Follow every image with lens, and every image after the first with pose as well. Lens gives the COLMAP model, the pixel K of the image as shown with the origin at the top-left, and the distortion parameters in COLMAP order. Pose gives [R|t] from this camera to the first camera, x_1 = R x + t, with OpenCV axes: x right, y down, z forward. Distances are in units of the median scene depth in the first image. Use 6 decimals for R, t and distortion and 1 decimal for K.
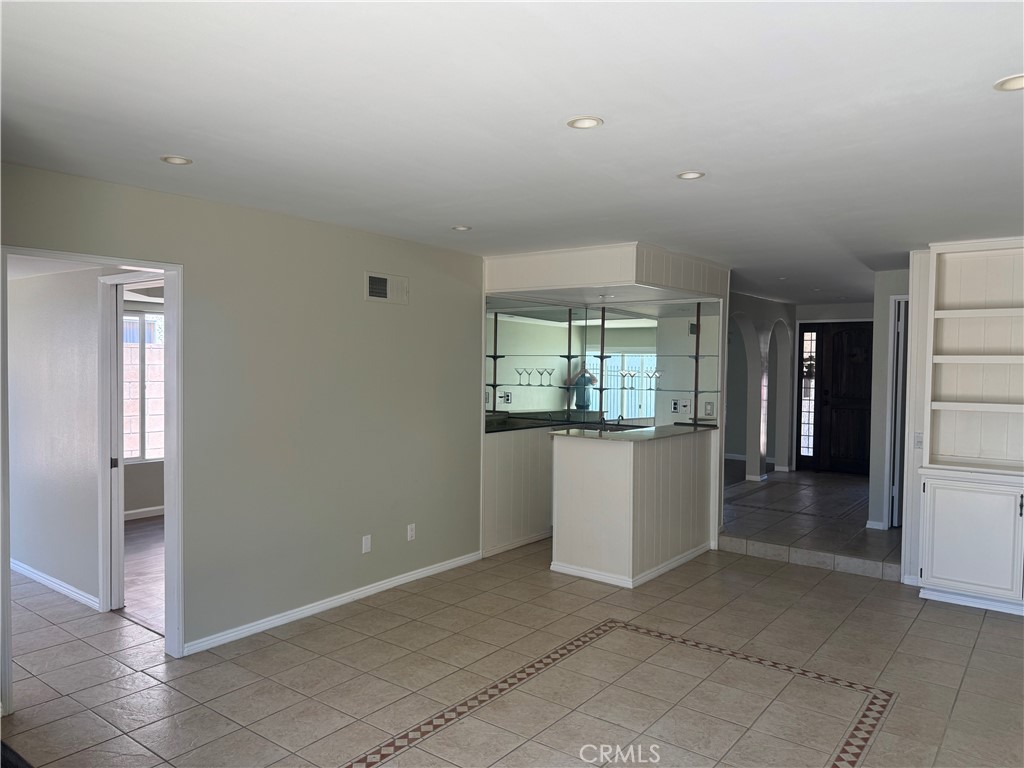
lens RADIAL K [[732.9, 0, 510.8], [0, 732.9, 383.9], [0, 0, 1]] dist [0.019243, -0.013703]
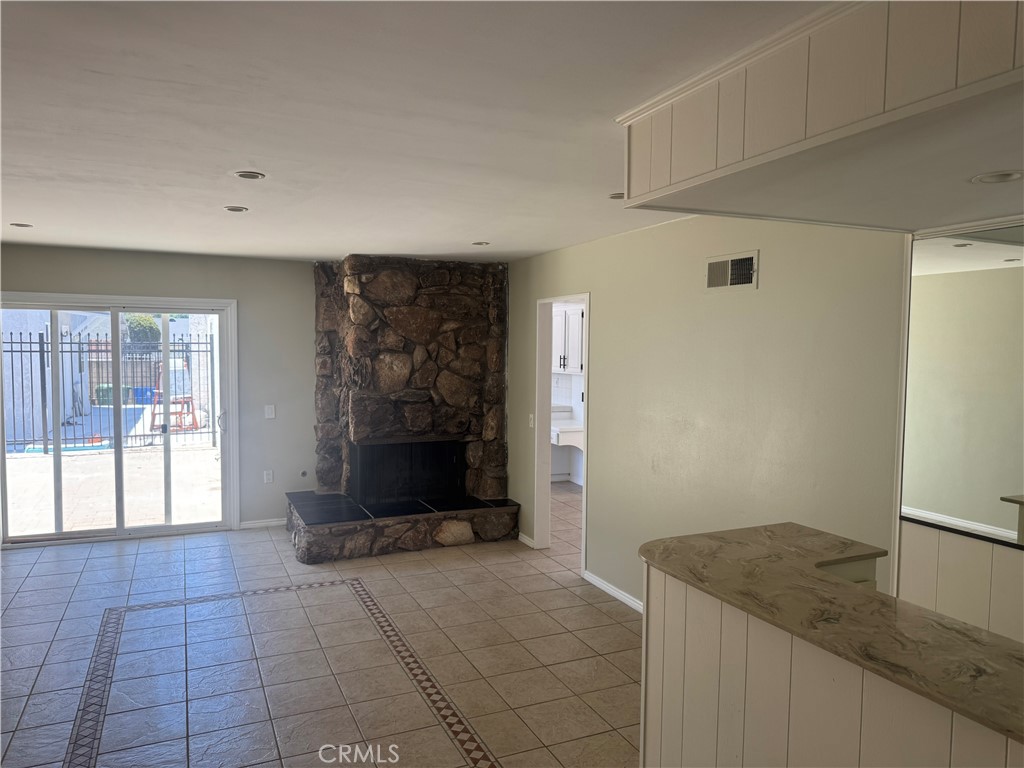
lens RADIAL K [[732.9, 0, 508.9], [0, 732.9, 386.3], [0, 0, 1]] dist [0.019243, -0.013703]
pose [[-0.478583, 0.042419, -0.877017, 0.873858], [-0.038797, 0.996835, 0.069386, -0.078926], [0.877185, 0.067232, -0.475422, 1.644680]]
